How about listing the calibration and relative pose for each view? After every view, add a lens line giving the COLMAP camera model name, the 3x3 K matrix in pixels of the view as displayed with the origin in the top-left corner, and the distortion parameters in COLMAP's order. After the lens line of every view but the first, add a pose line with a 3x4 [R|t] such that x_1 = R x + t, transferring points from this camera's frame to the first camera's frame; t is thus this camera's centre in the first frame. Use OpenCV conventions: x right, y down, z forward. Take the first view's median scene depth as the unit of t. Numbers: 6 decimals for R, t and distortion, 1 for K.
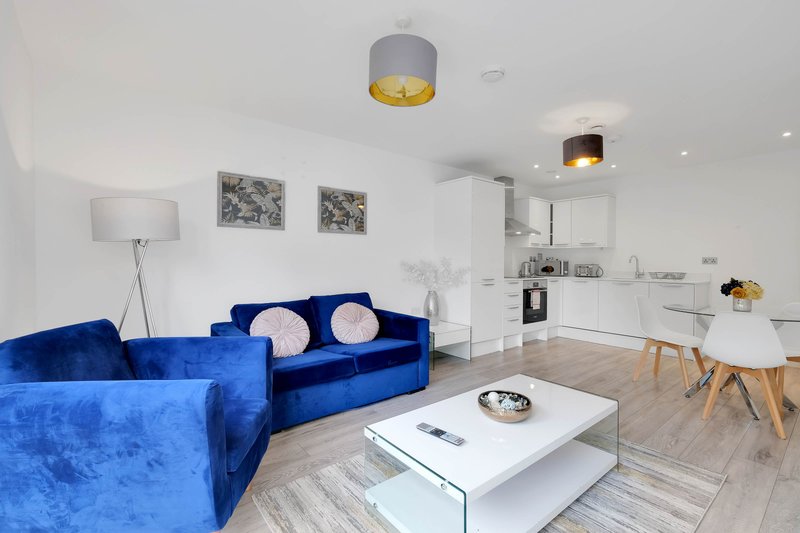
lens RADIAL K [[358.0, 0, 396.1], [0, 358.0, 263.8], [0, 0, 1]] dist [-0.002256, -0.001149]
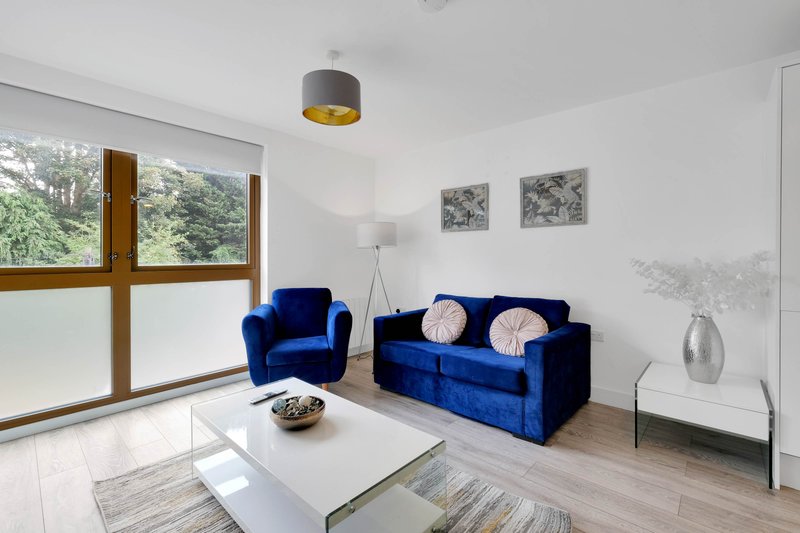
lens RADIAL K [[358.0, 0, 398.5], [0, 358.0, 255.4], [0, 0, 1]] dist [-0.002256, -0.001149]
pose [[0.160889, -0.008069, -0.986939, 0.607912], [-0.008791, 0.999915, -0.009608, -0.006430], [0.986933, 0.010222, 0.160805, 0.516059]]
